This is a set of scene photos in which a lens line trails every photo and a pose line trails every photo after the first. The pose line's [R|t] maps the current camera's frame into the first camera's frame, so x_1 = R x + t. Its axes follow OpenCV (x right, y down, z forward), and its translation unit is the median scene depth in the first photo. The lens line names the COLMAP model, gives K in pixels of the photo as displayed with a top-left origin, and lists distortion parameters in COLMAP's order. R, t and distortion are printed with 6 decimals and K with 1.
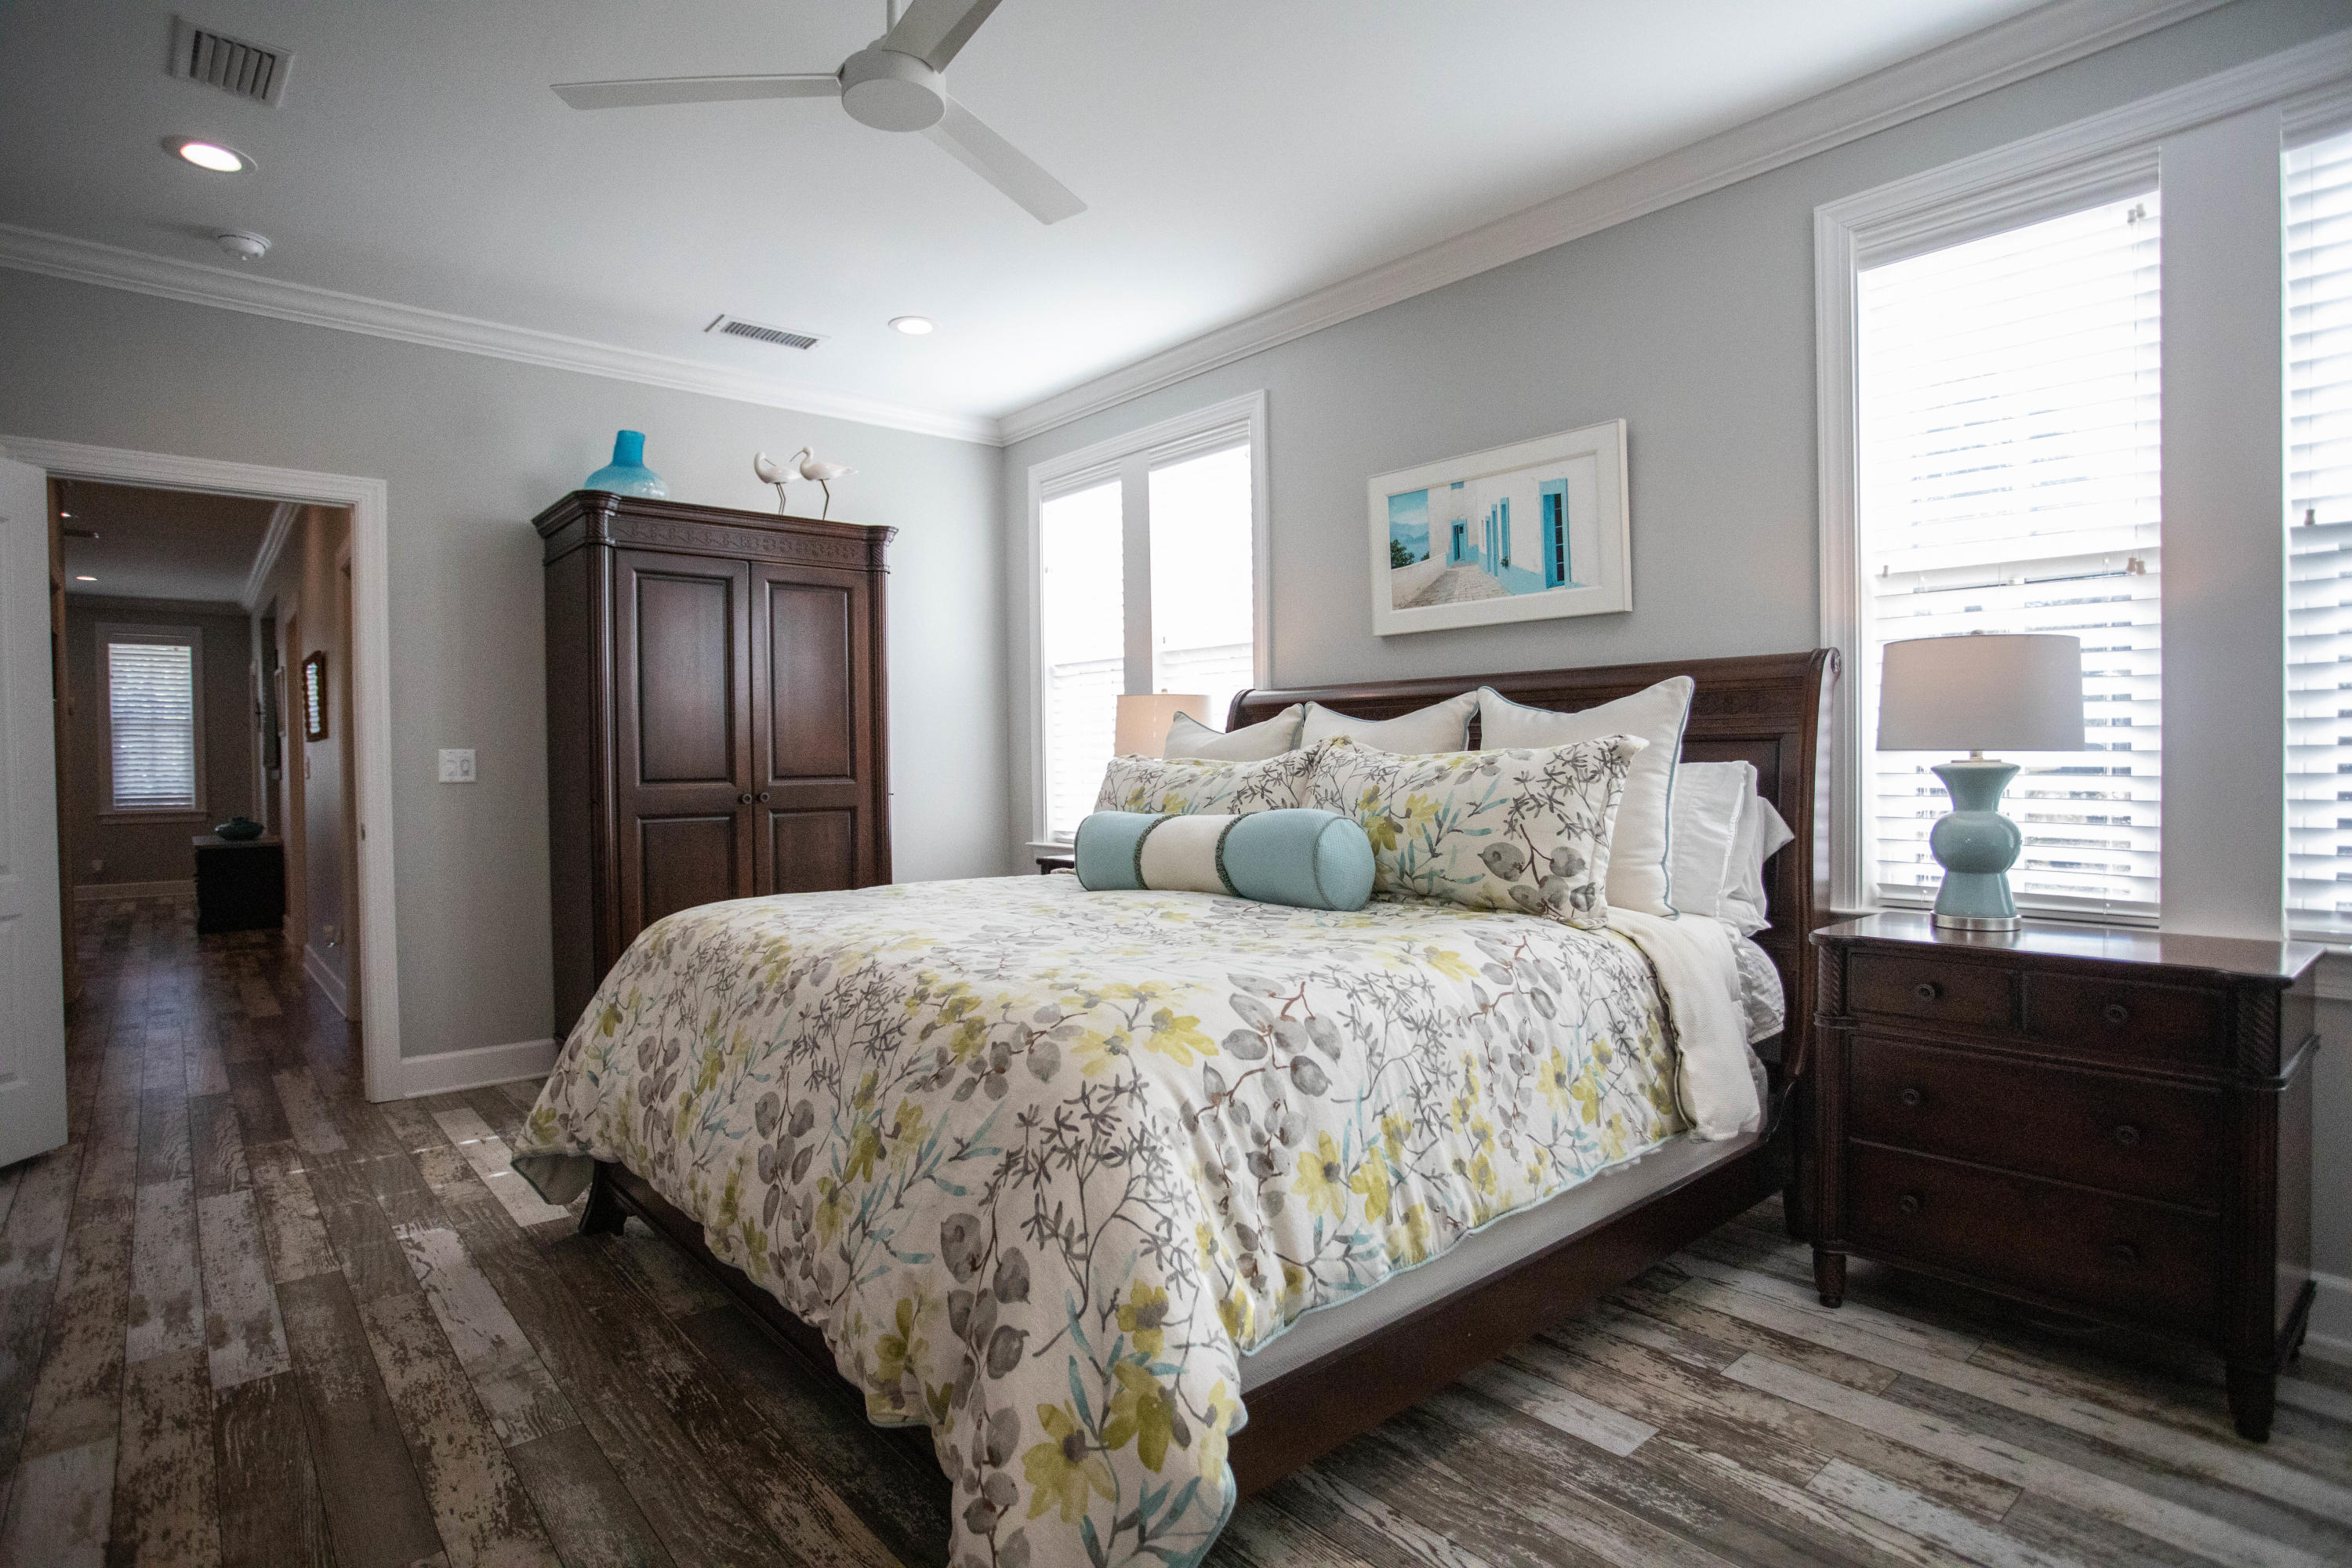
lens RADIAL K [[1208.4, 0, 1170.4], [0, 1208.4, 783.4], [0, 0, 1]] dist [-0.044665, 0.001271]
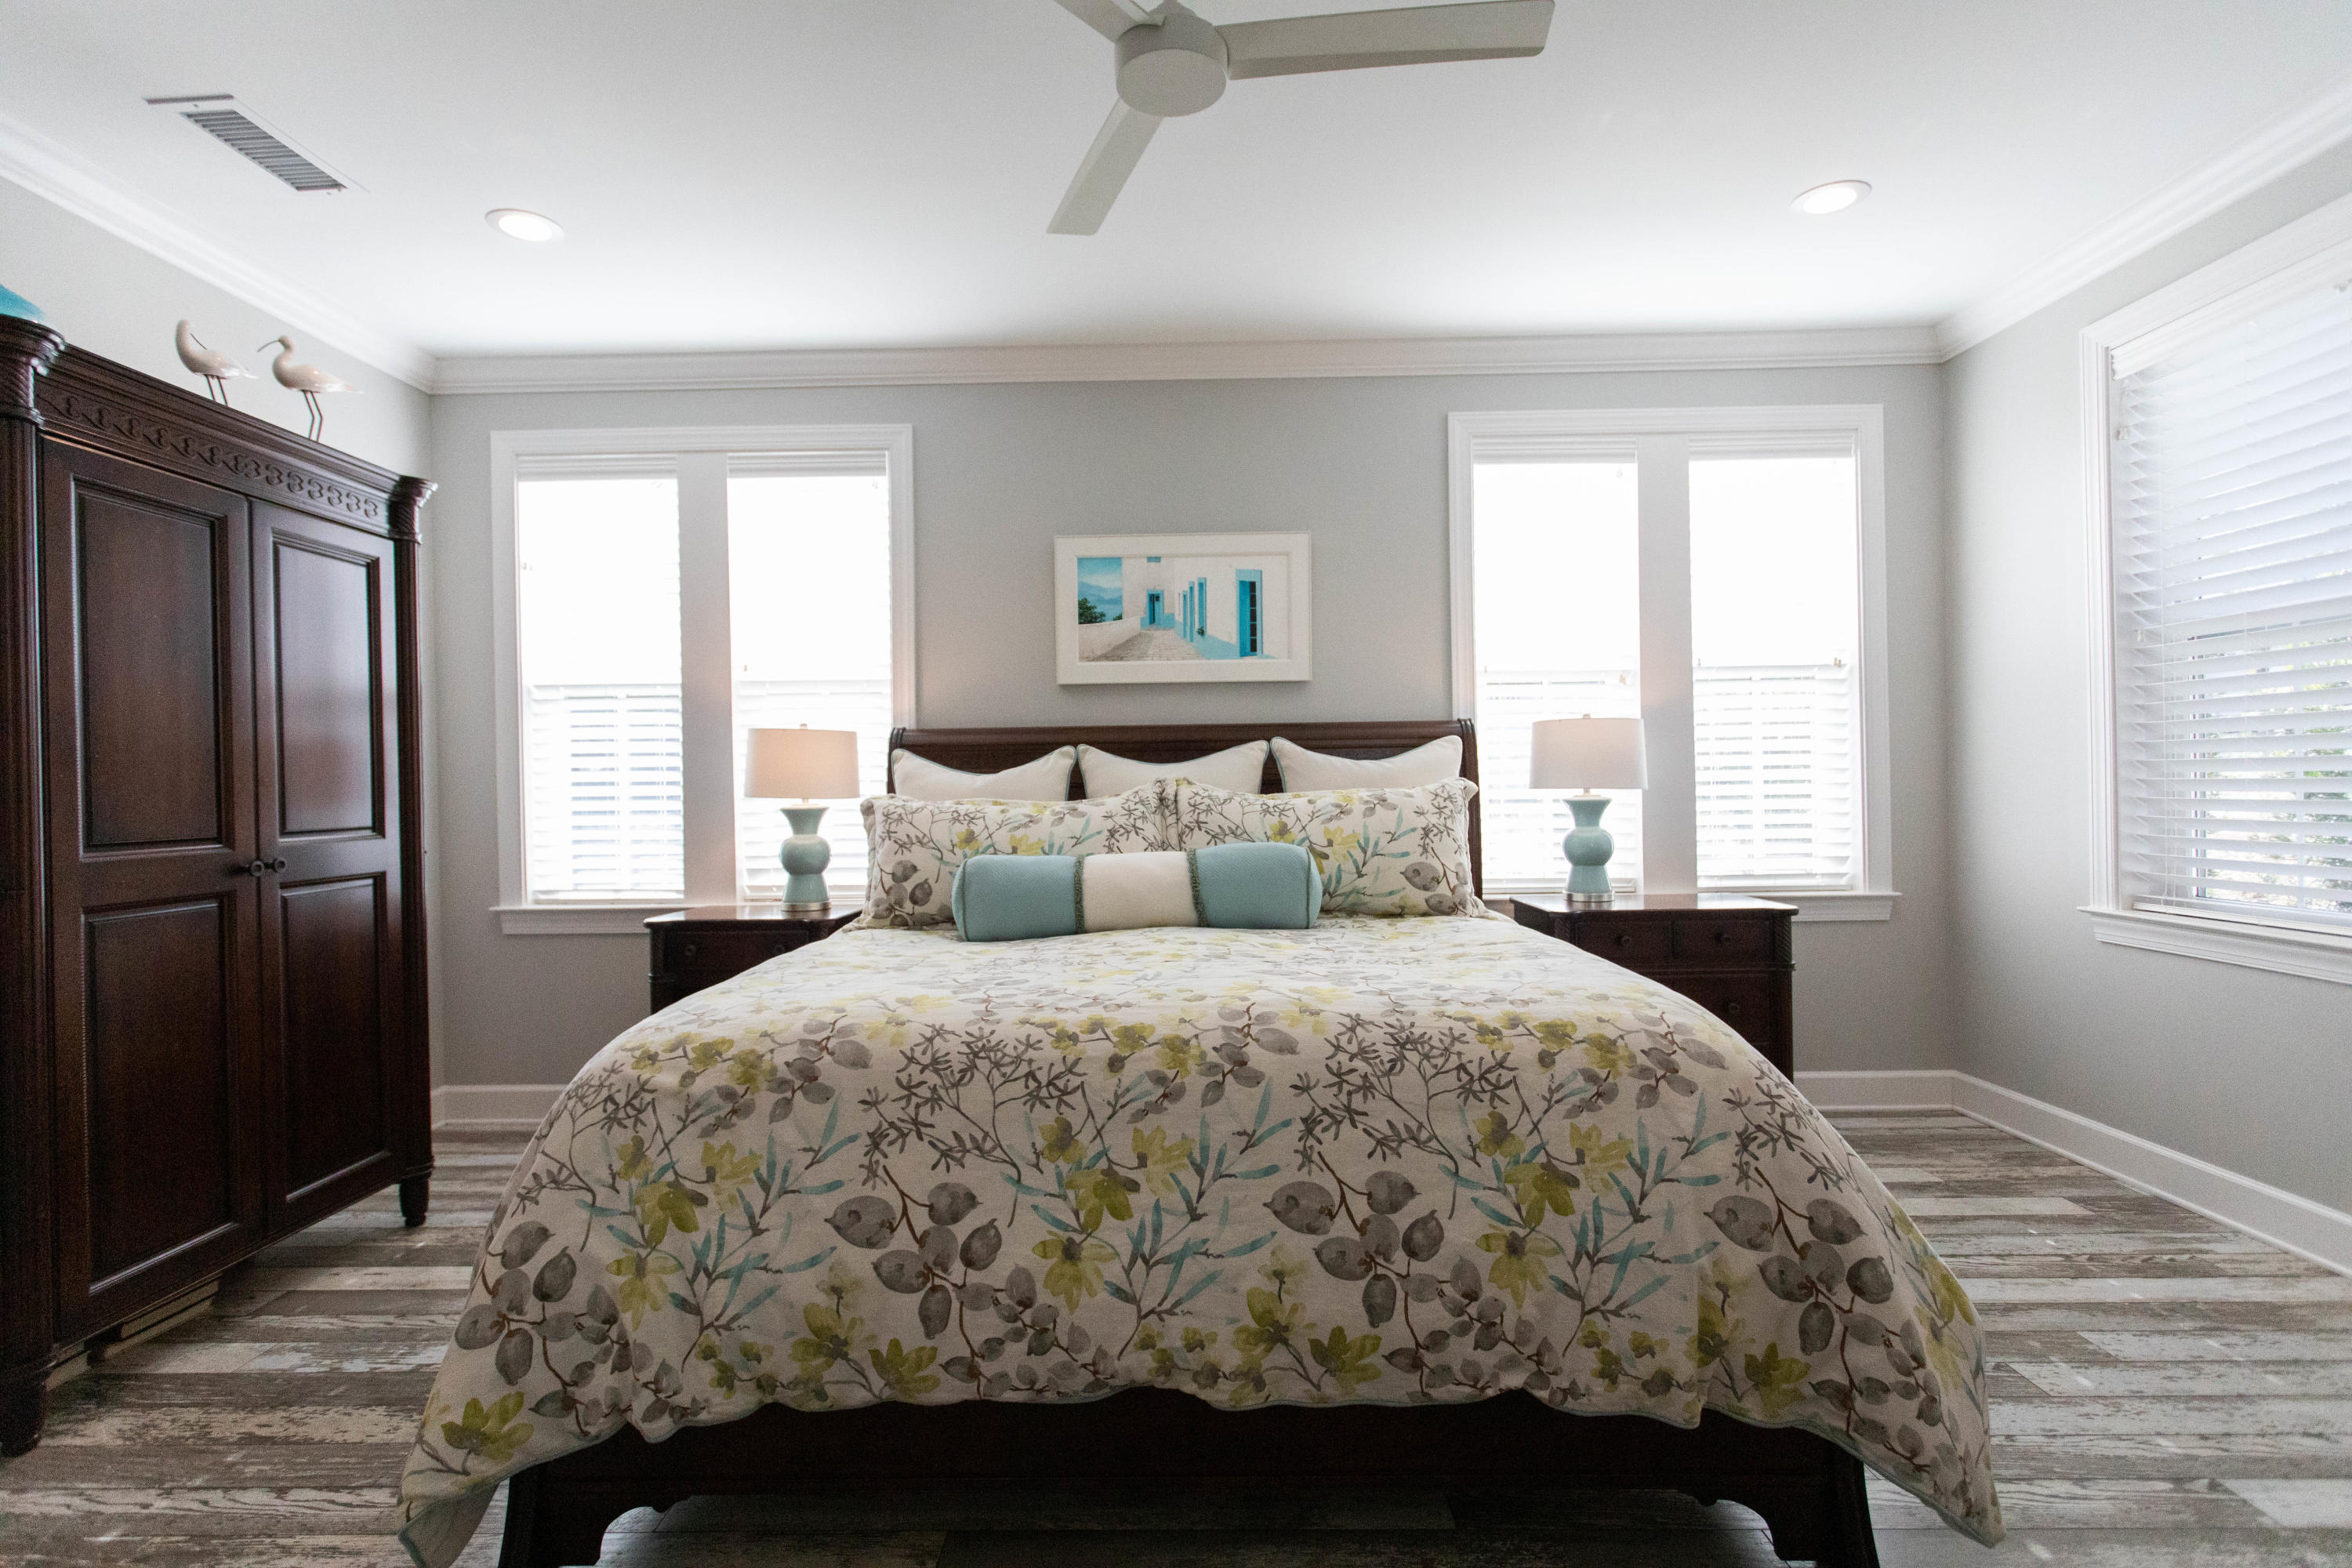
lens RADIAL K [[1119.1, 0, 1176.0], [0, 1119.1, 784.0], [0, 0, 1]] dist [-0.000107, -0.007024]
pose [[0.661717, -0.000282, 0.749754, -0.614528], [0.022961, 0.999538, -0.019890, -0.012439], [-0.749402, 0.030377, 0.661418, 0.313829]]
